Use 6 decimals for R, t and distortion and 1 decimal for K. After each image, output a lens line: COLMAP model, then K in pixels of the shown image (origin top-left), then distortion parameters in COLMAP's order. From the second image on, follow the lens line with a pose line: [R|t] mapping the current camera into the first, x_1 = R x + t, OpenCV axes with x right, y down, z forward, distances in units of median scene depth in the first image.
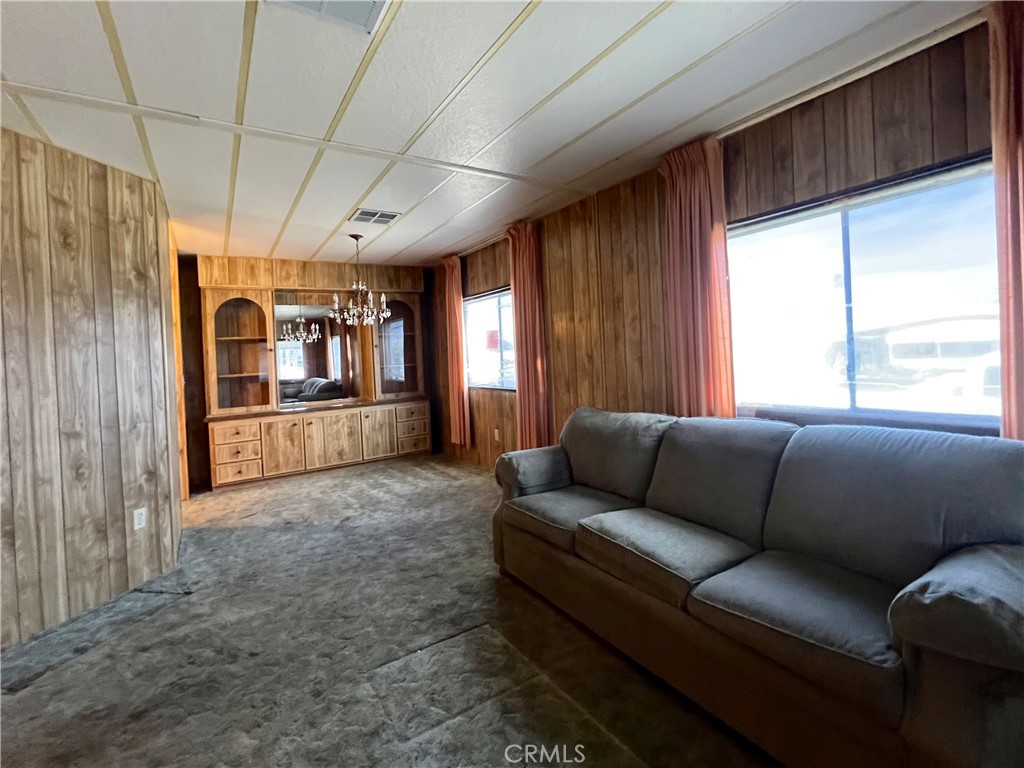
lens RADIAL K [[469.8, 0, 523.7], [0, 469.8, 353.8], [0, 0, 1]] dist [-0.000132, -0.000283]
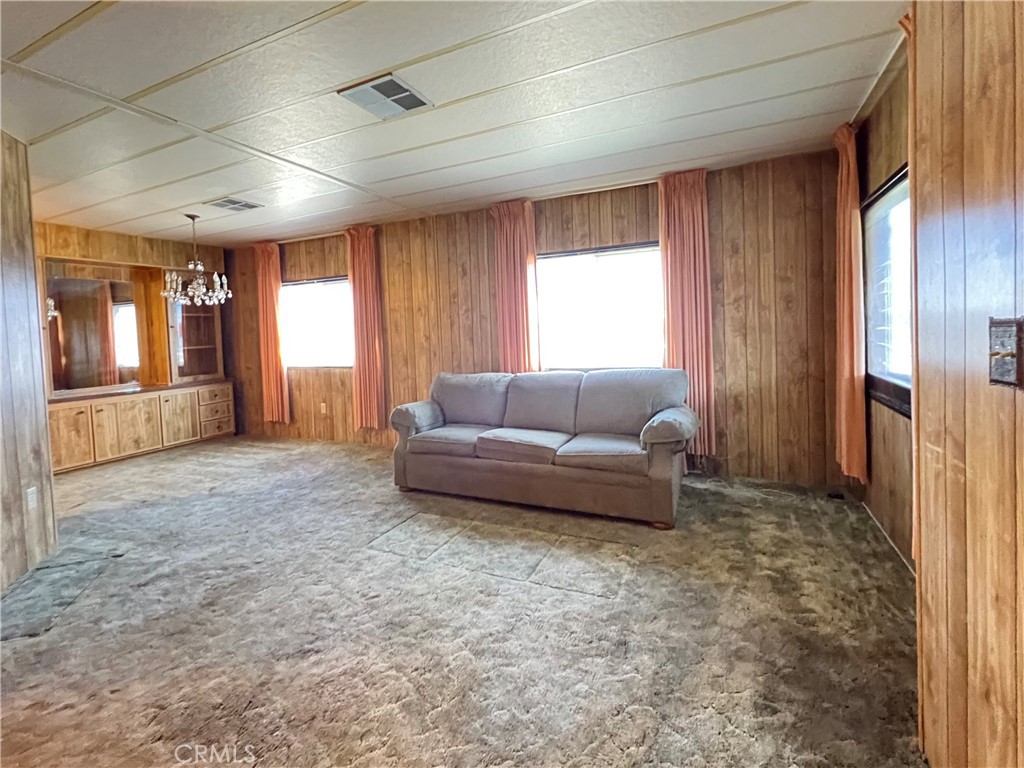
lens RADIAL K [[447.2, 0, 512.8], [0, 447.2, 340.1], [0, 0, 1]] dist [-0.001921, 0.000083]
pose [[0.854949, 0.006222, 0.518675, -0.405577], [-0.004590, 0.999980, -0.004428, 0.023824], [-0.518692, 0.001405, 0.854960, -0.262487]]
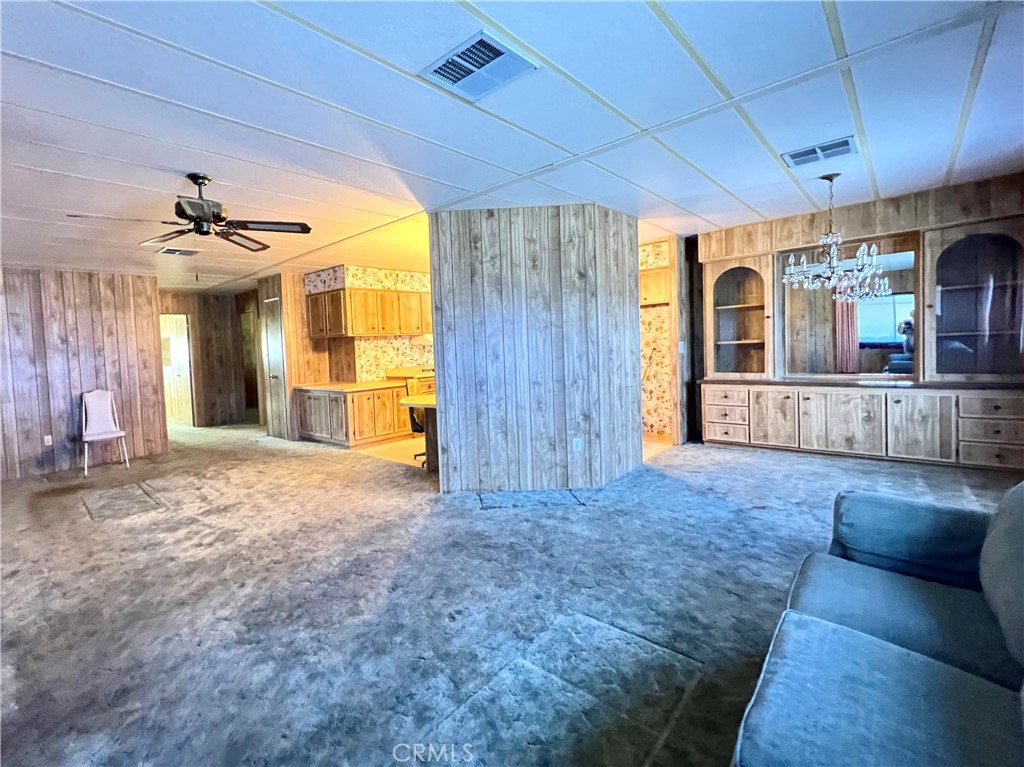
lens RADIAL K [[458.6, 0, 458.0], [0, 458.6, 359.1], [0, 0, 1]] dist [-0.003630, 0.000010]
pose [[0.227318, 0.074883, -0.970937, 0.424935], [0.037464, 0.995629, 0.085558, -0.047121], [0.973100, -0.055824, 0.223519, 0.296955]]
